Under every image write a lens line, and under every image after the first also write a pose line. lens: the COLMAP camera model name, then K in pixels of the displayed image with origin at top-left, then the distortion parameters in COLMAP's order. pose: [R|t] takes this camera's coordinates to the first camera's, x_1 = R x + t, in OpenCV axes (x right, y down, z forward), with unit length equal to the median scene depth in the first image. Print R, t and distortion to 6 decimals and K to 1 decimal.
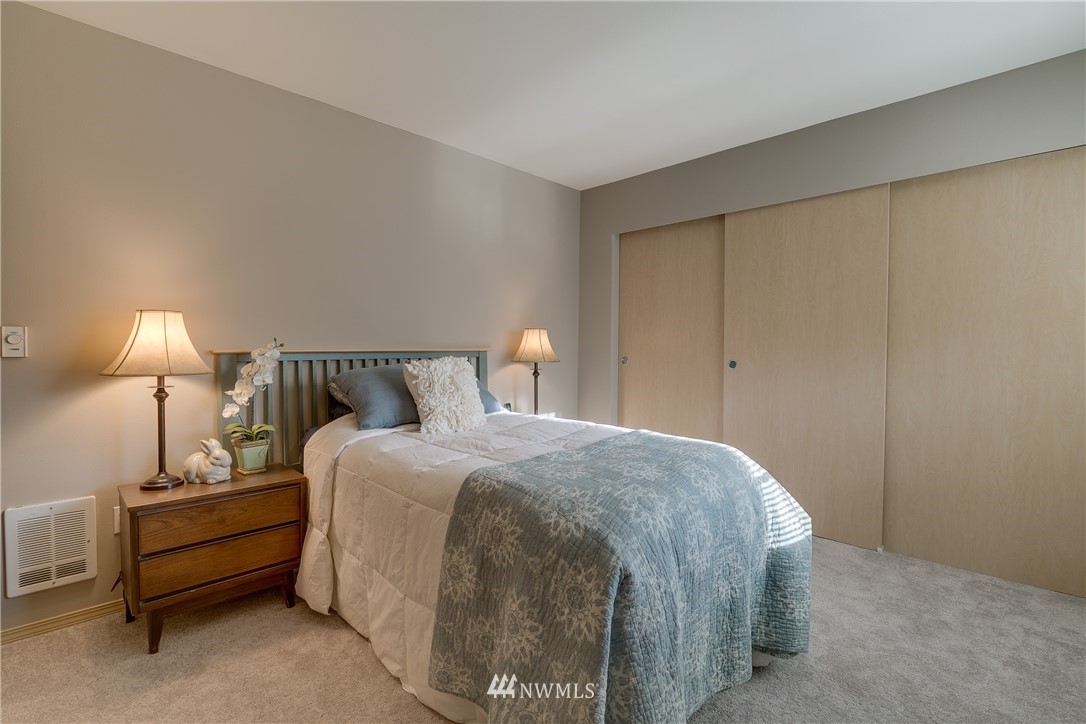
lens RADIAL K [[505.8, 0, 541.8], [0, 505.8, 358.7], [0, 0, 1]] dist [-0.015226, -0.000287]
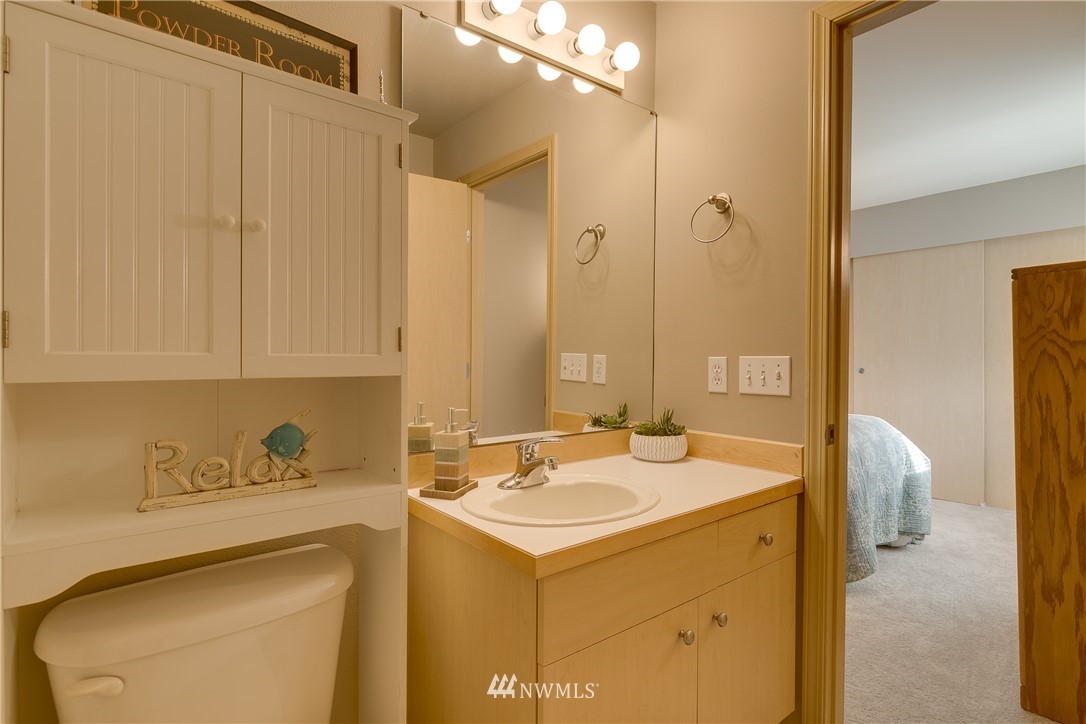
lens RADIAL K [[560.7, 0, 544.5], [0, 560.7, 359.2], [0, 0, 1]] dist [0.005562, 0.000951]
pose [[0.995757, -0.005407, -0.091861, -0.606845], [0.003413, 0.999755, -0.021854, 0.019202], [0.091956, 0.021448, 0.995532, -1.055977]]
